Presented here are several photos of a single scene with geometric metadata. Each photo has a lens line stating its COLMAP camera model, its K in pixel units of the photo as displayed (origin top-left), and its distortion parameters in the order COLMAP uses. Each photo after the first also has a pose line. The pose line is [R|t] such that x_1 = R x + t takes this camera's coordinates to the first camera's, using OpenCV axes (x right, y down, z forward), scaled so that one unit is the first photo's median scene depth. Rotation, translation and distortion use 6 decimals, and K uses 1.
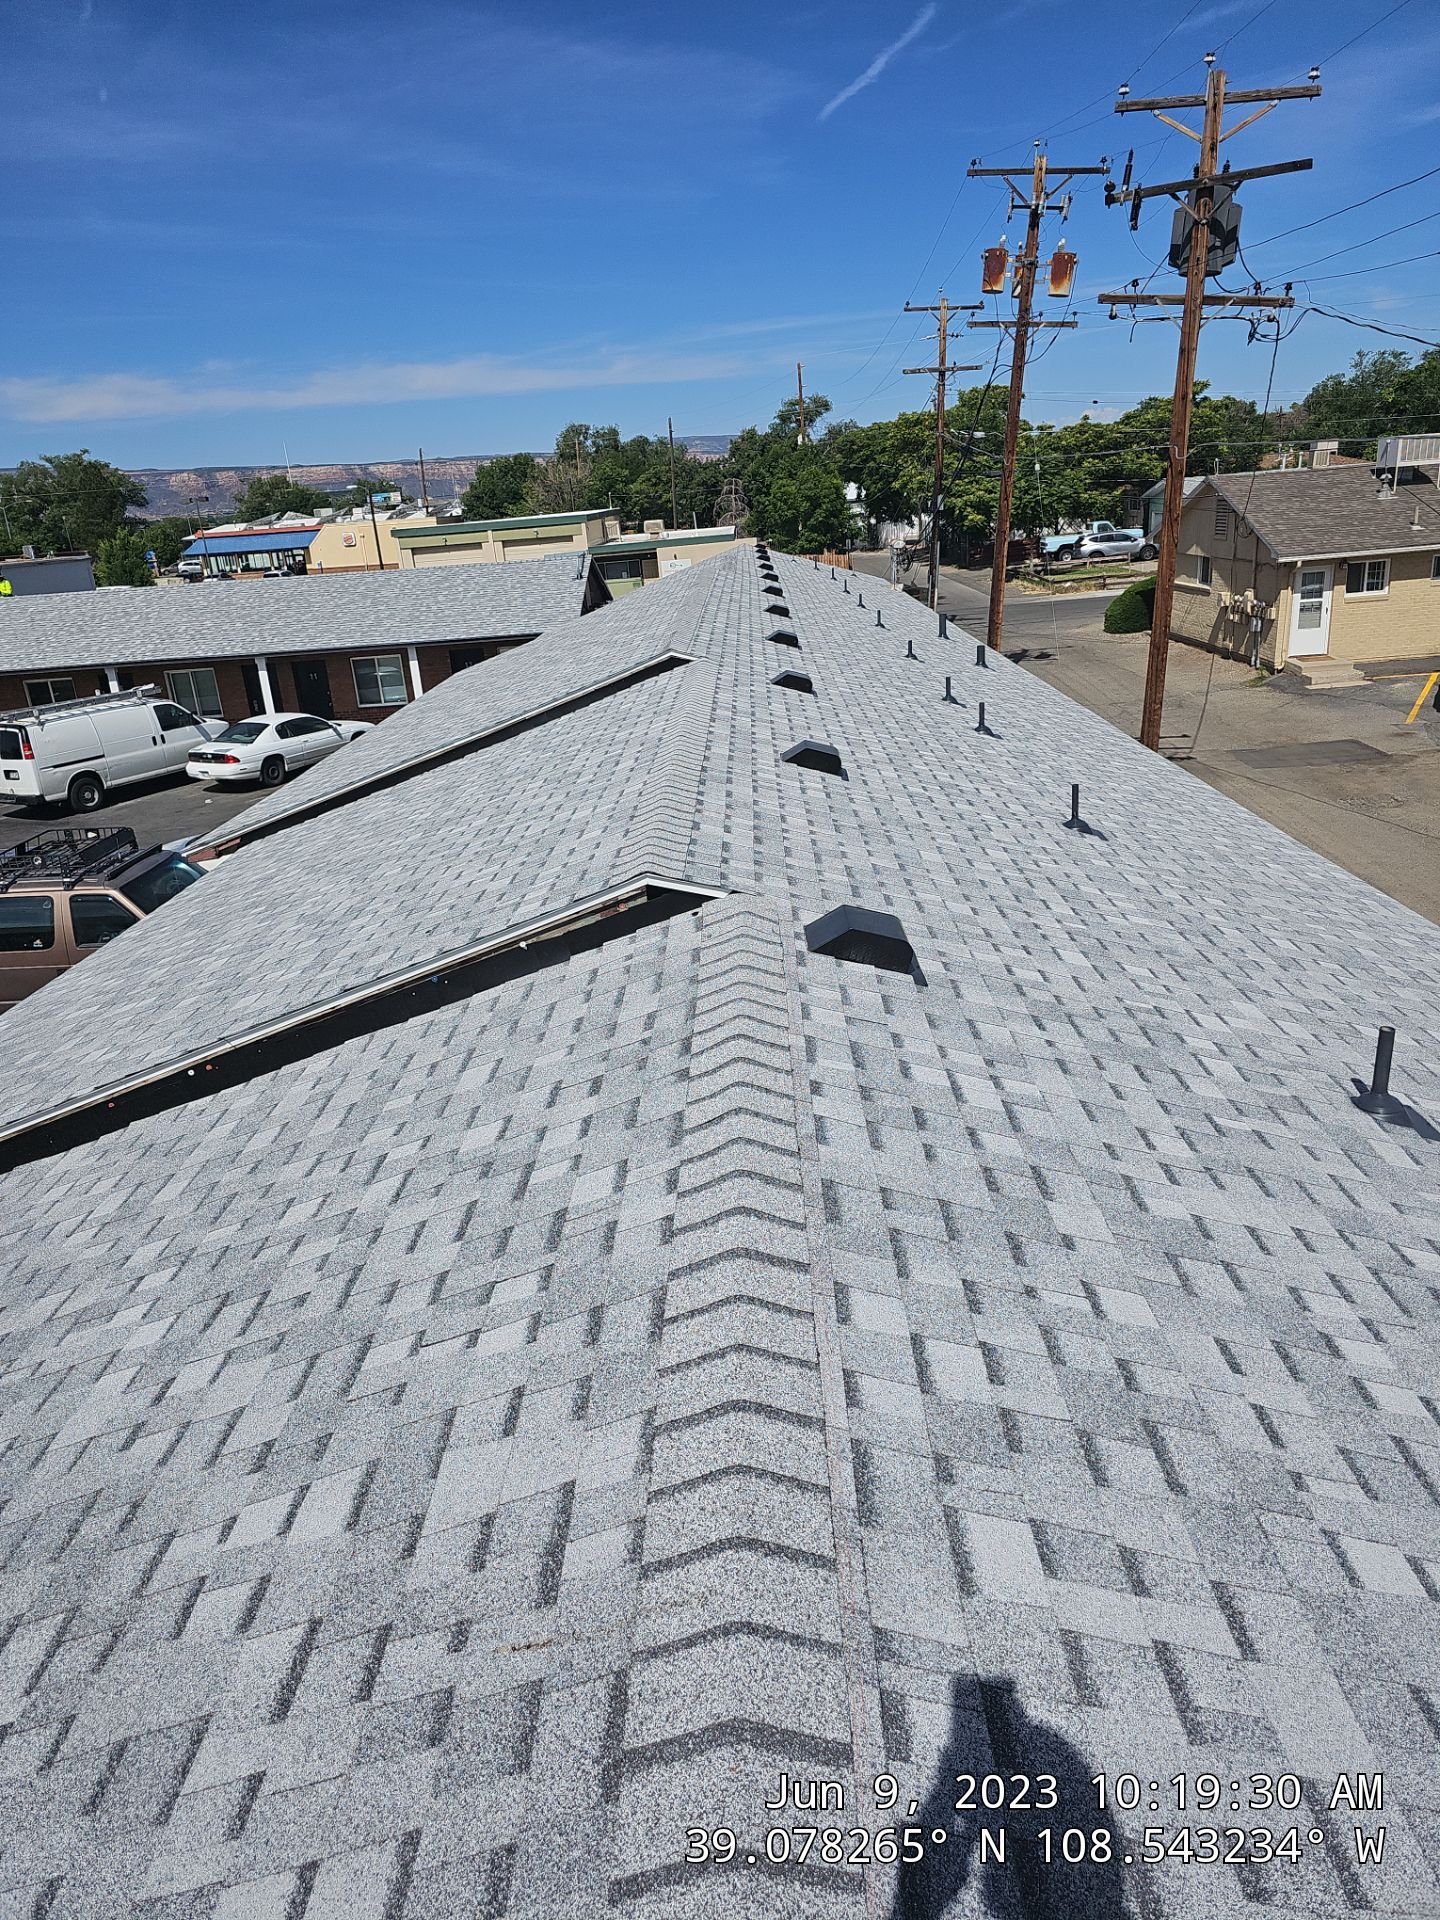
lens RADIAL K [[1268.1, 0, 723.7], [0, 1268.1, 947.7], [0, 0, 1]] dist [0.066776, -0.068097]
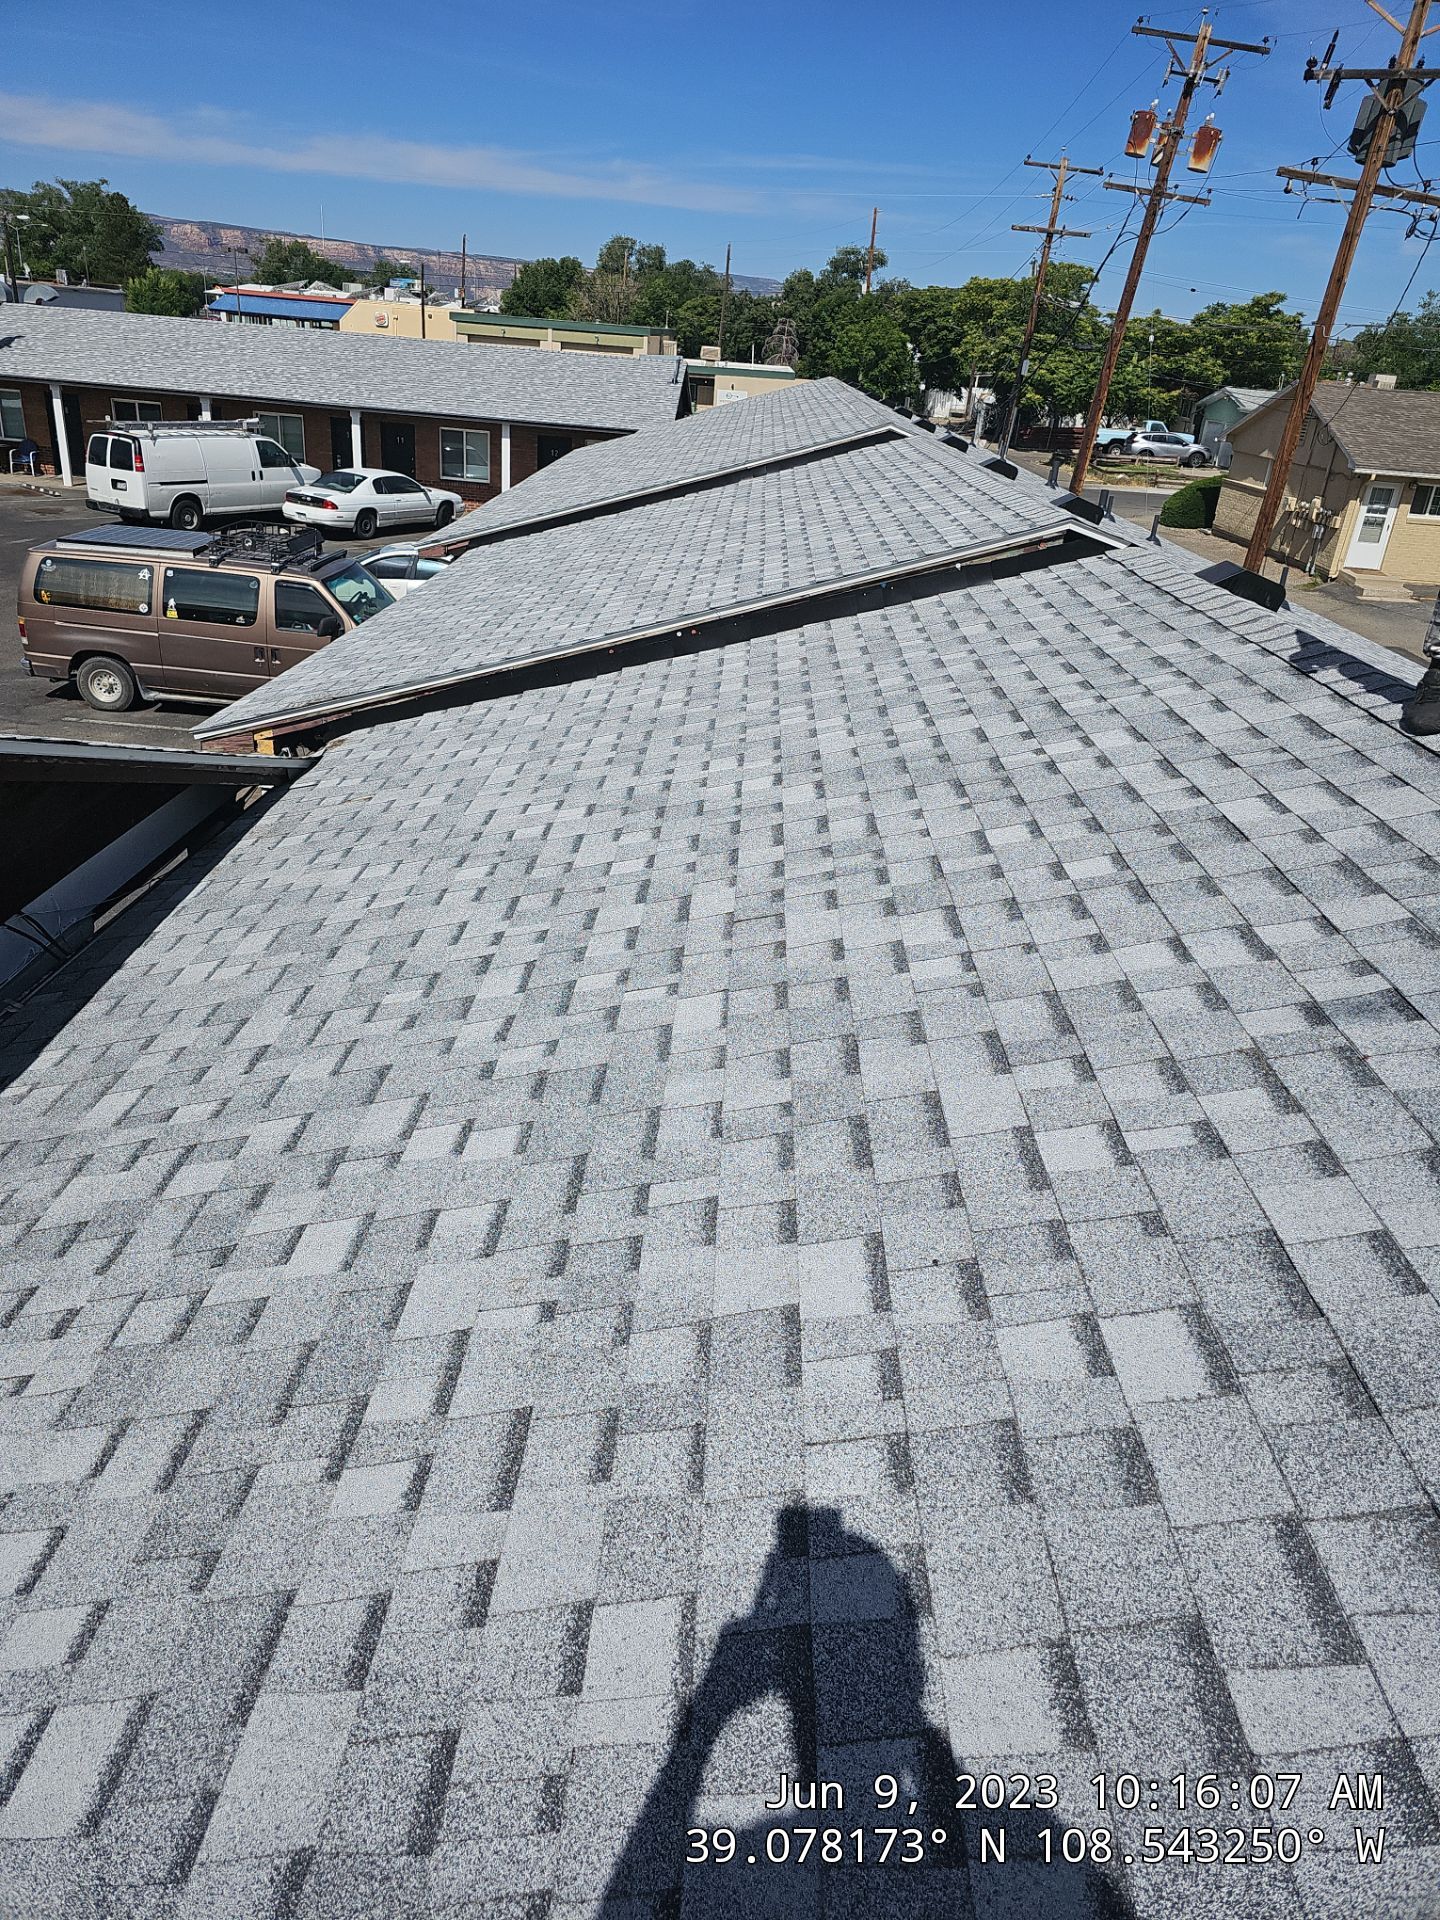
lens RADIAL K [[1274.1, 0, 708.9], [0, 1274.1, 936.7], [0, 0, 1]] dist [0.057256, -0.051671]
pose [[0.988704, 0.143503, 0.043259, -0.071265], [-0.146886, 0.985122, 0.089211, 0.050438], [-0.029814, -0.094558, 0.995073, -0.058169]]
